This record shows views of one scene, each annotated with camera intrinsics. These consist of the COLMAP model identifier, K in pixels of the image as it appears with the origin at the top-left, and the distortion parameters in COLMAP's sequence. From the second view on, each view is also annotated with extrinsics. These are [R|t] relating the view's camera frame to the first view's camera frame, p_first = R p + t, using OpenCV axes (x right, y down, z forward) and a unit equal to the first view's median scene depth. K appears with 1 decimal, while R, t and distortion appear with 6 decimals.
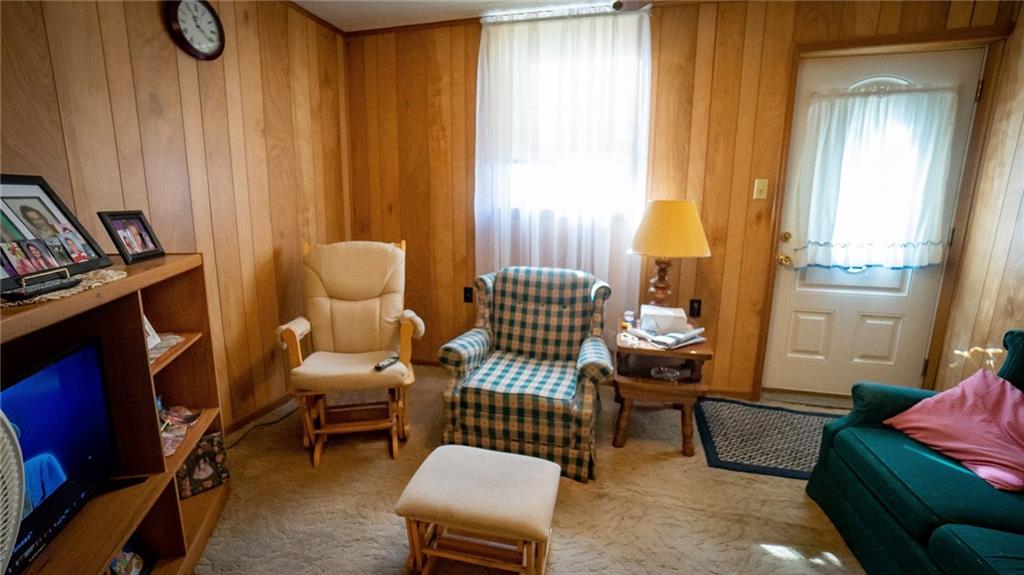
lens RADIAL K [[454.8, 0, 507.2], [0, 454.8, 287.6], [0, 0, 1]] dist [-0.046574, 0.006201]
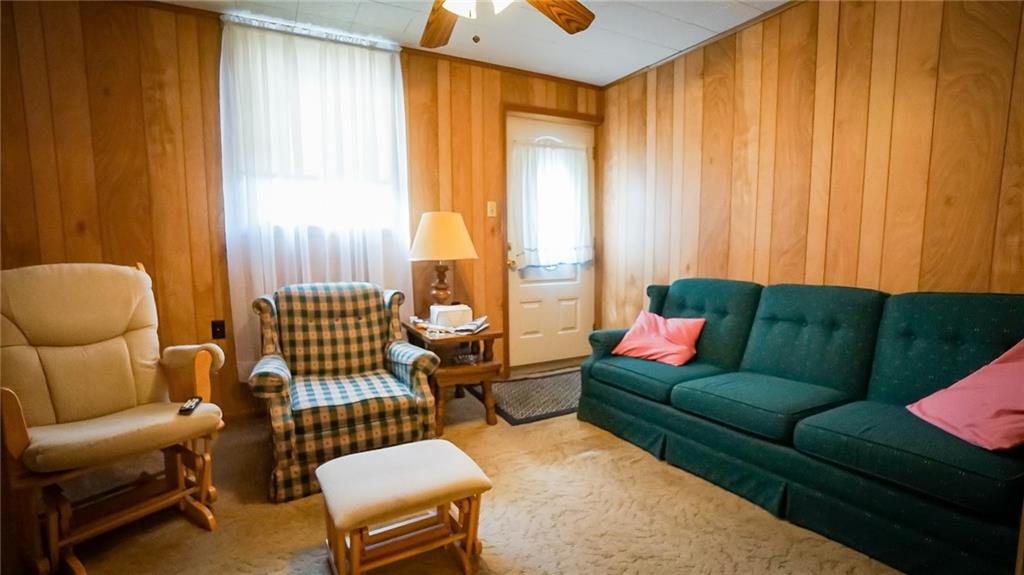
lens RADIAL K [[454.8, 0, 511.3], [0, 454.8, 288.9], [0, 0, 1]] dist [-0.046574, 0.006201]
pose [[0.722545, -0.079379, 0.686752, -0.315030], [0.153013, 0.987111, -0.046892, 0.077195], [-0.674178, 0.138963, 0.725378, 0.049532]]
